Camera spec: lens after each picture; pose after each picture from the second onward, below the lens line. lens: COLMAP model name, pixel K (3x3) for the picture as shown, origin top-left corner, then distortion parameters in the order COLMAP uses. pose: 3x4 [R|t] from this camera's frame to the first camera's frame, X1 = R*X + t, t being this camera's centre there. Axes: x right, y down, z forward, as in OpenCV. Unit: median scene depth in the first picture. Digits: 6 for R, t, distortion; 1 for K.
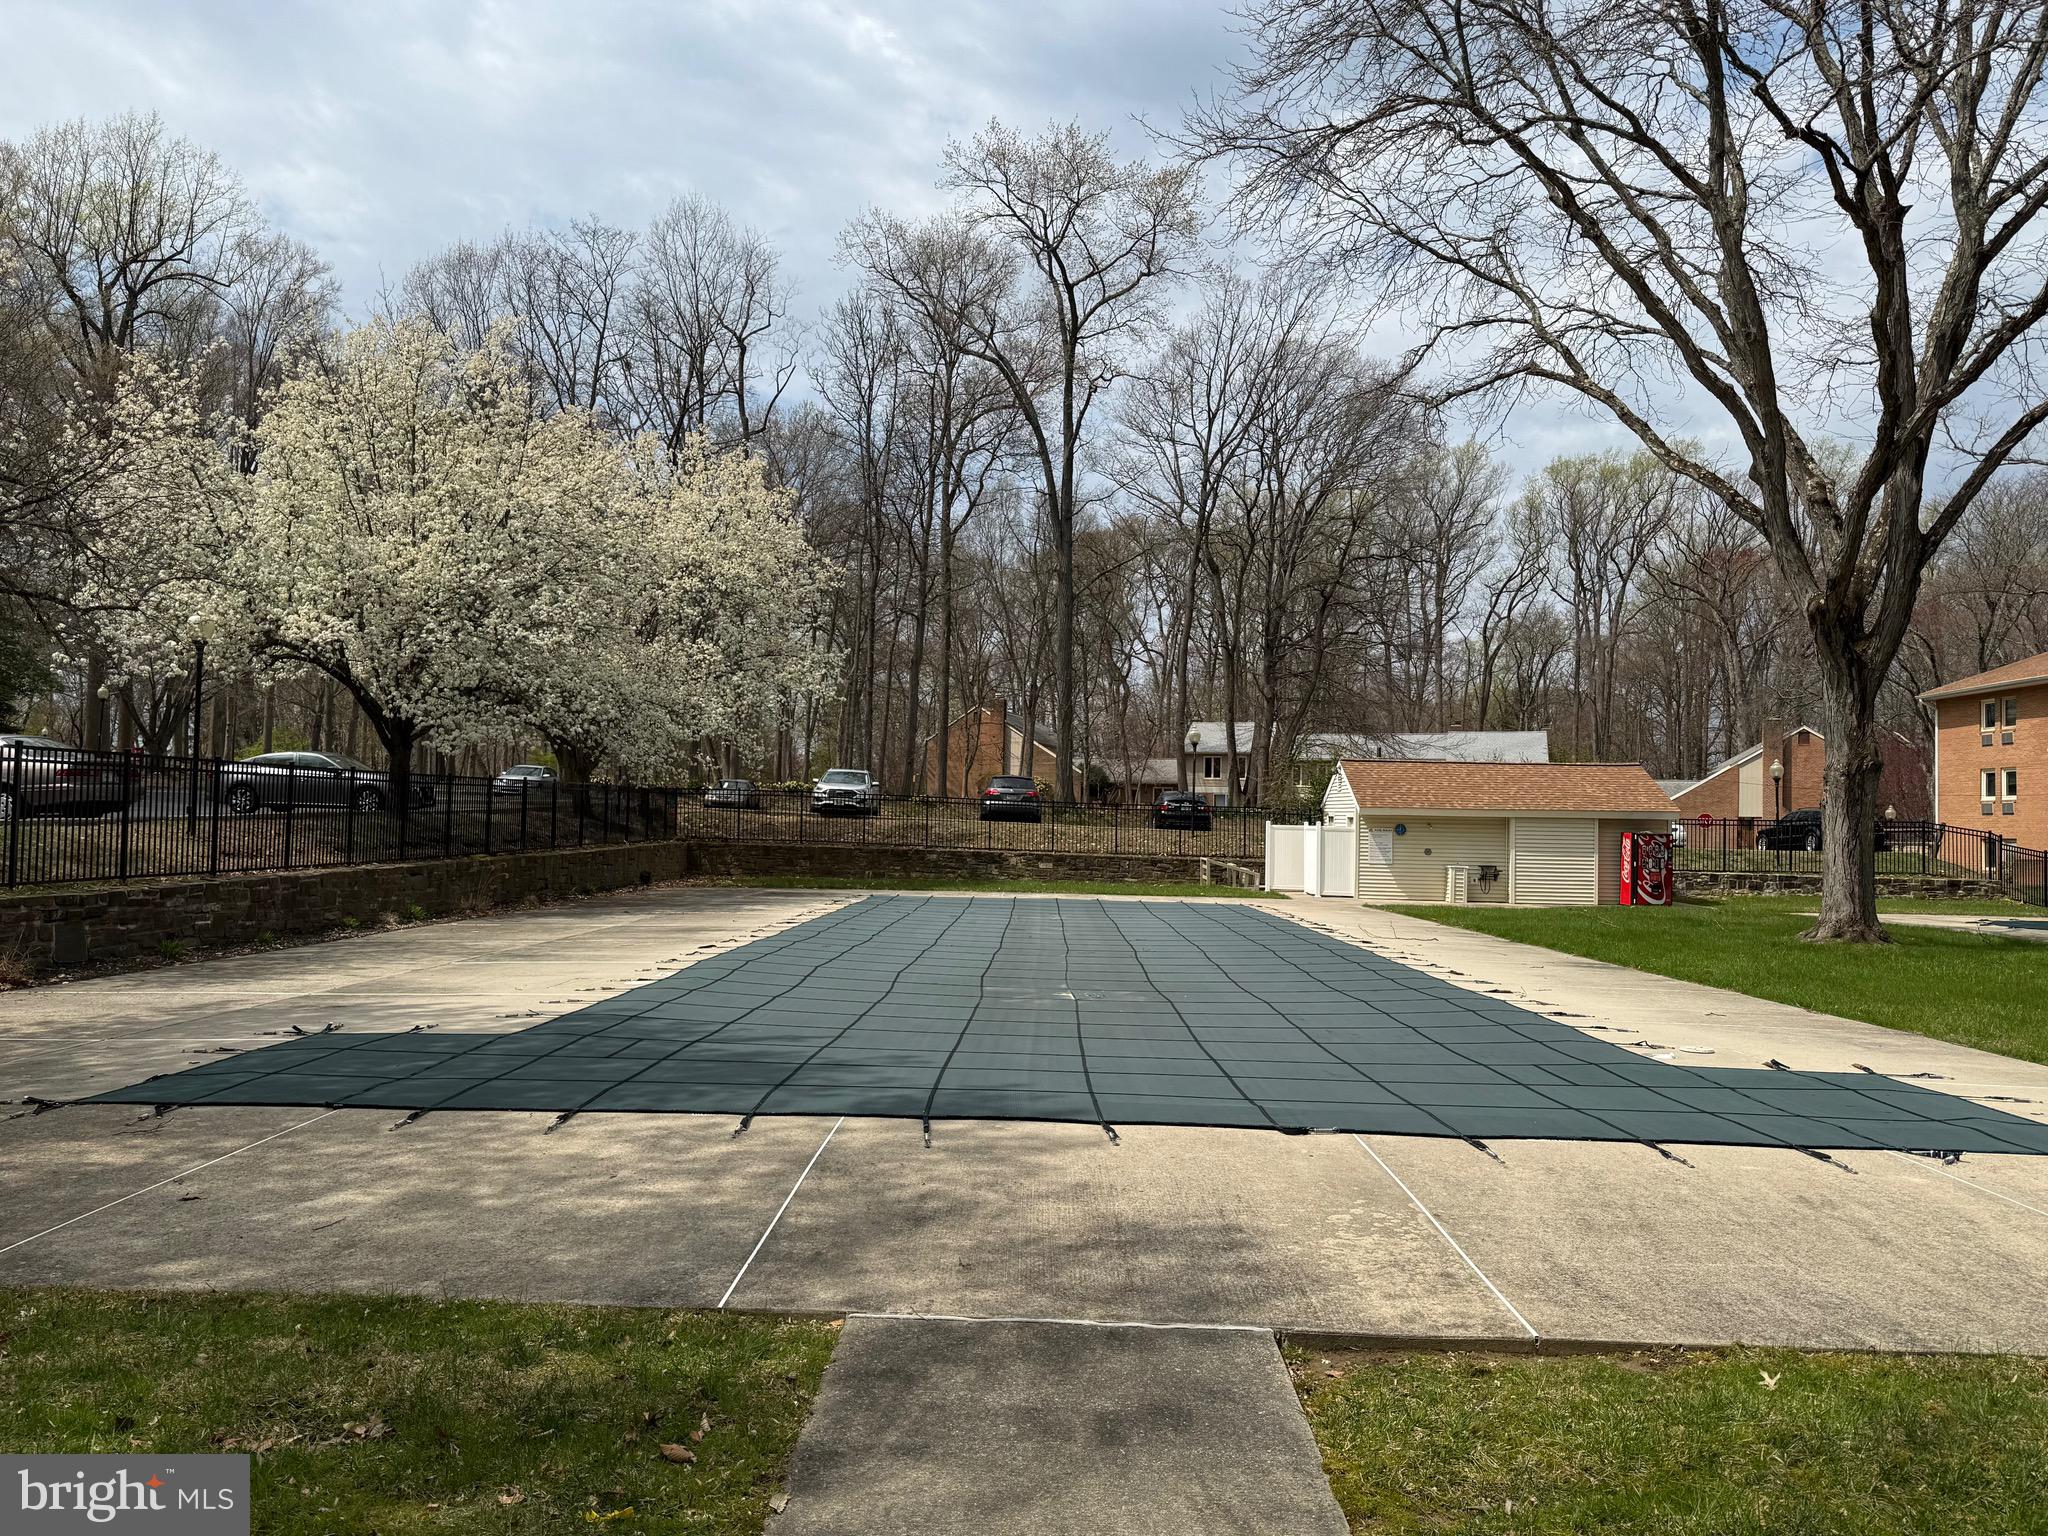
lens RADIAL K [[1440.0, 0, 1024.0], [0, 1440.0, 768.0], [0, 0, 1]] dist [0.173520, -0.286800]
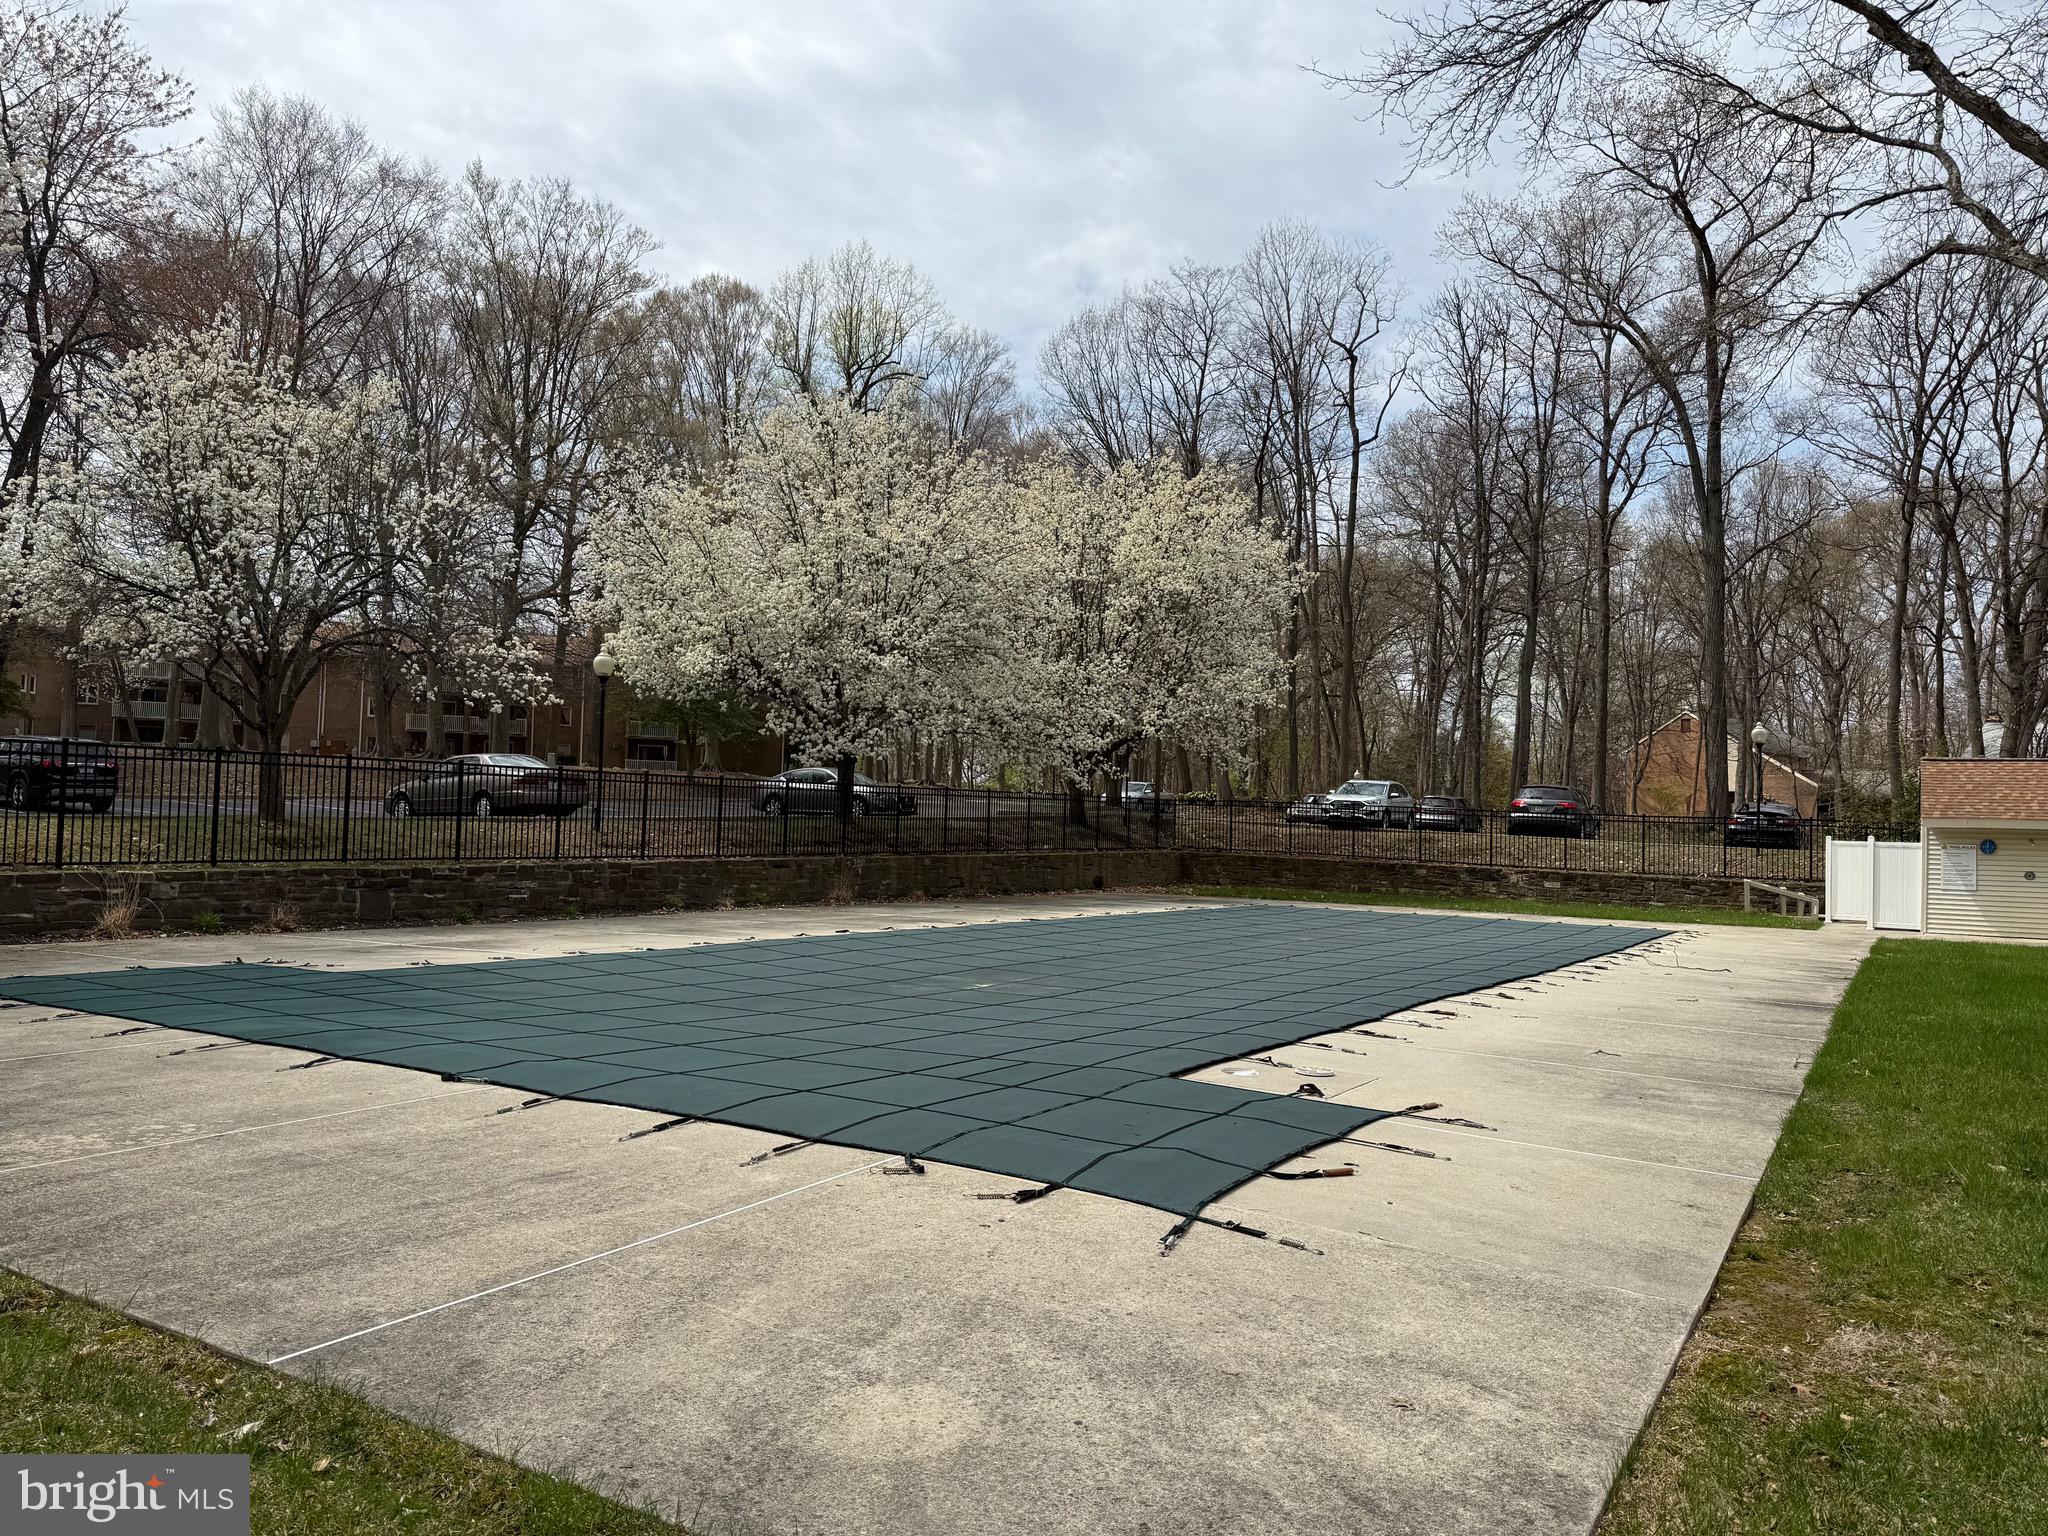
lens RADIAL K [[1466.1, 0, 1024.0], [0, 1466.1, 768.0], [0, 0, 1]] dist [-0.001964, -0.003755]
pose [[0.859454, -0.015556, -0.510977, 0.189705], [0.008360, 0.999831, -0.016377, 0.007653], [0.511145, 0.009803, 0.859439, 0.054513]]
